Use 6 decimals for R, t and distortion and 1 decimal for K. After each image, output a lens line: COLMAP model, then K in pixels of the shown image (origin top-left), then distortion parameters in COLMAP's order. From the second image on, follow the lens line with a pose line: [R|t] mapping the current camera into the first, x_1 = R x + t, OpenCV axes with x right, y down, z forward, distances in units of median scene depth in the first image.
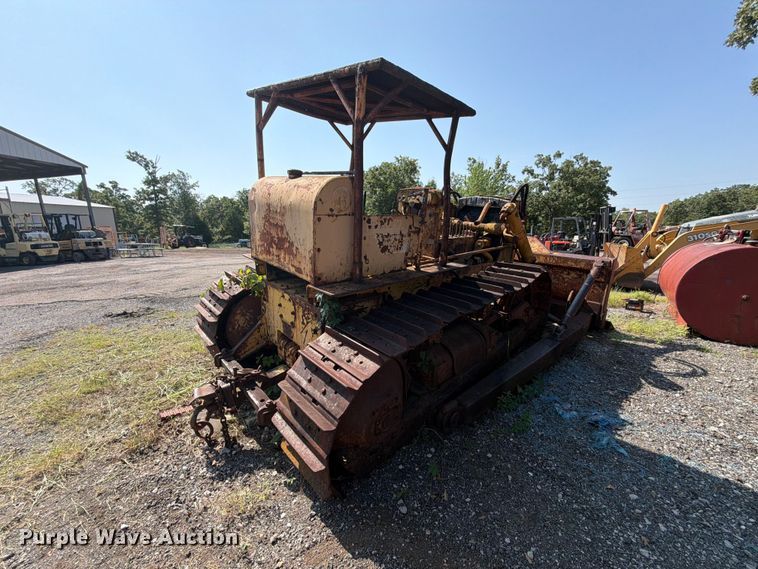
lens RADIAL K [[302.9, 0, 379.2], [0, 302.9, 285.3], [0, 0, 1]] dist [0.000339, 0.000744]
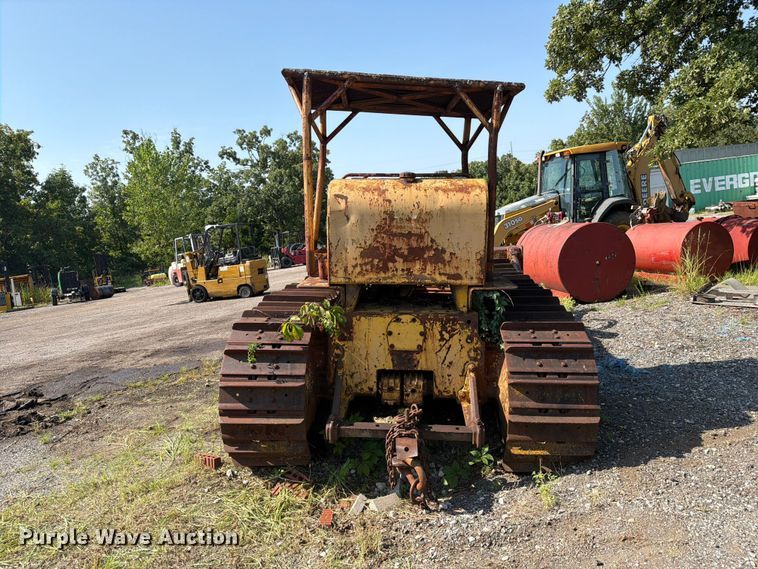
lens RADIAL K [[529.0, 0, 377.7], [0, 529.0, 298.5], [0, 0, 1]] dist [0.095356, -0.140519]
pose [[0.731704, -0.171937, 0.659580, -0.266295], [0.232837, 0.972504, -0.004788, -0.005527], [-0.640621, 0.157079, 0.751619, -0.013518]]
